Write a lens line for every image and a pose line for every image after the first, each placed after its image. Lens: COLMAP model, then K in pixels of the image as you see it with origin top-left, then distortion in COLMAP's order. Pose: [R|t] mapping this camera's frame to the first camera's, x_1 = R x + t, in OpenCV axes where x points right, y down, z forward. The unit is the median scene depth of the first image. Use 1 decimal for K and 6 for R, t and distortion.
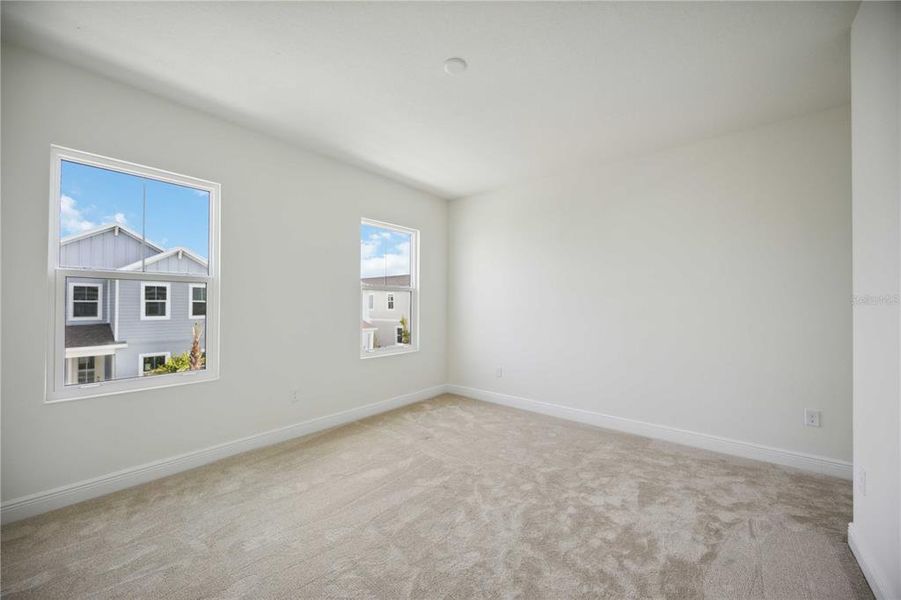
lens RADIAL K [[348.4, 0, 450.5], [0, 348.4, 300.0], [0, 0, 1]] dist [-0.000008, -0.000081]
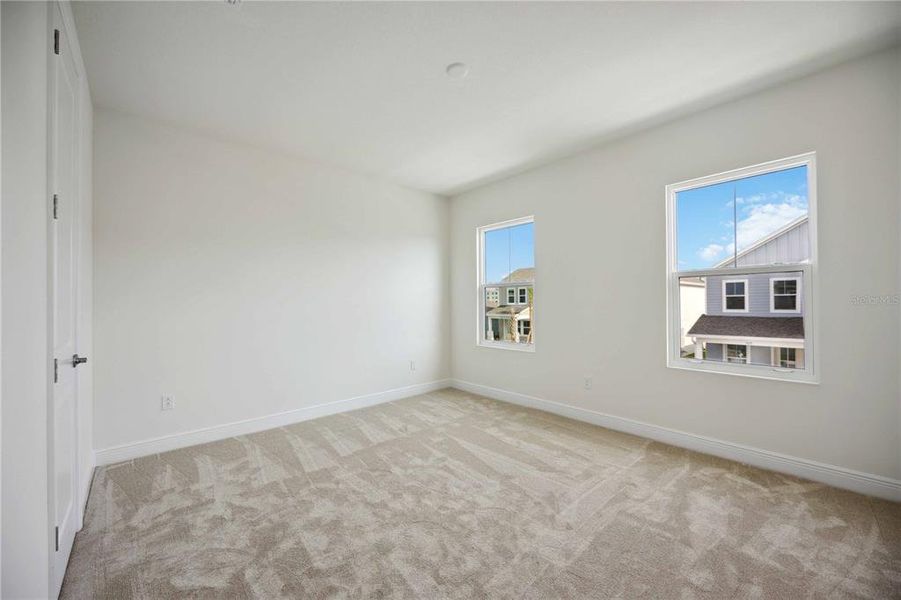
lens RADIAL K [[348.4, 0, 450.5], [0, 348.4, 300.0], [0, 0, 1]] dist [-0.000008, -0.000081]
pose [[0.000232, 0.011438, -0.999935, 0.164607], [0.006342, 0.999914, 0.011440, -0.000902], [0.999980, -0.006344, 0.000159, 0.160201]]
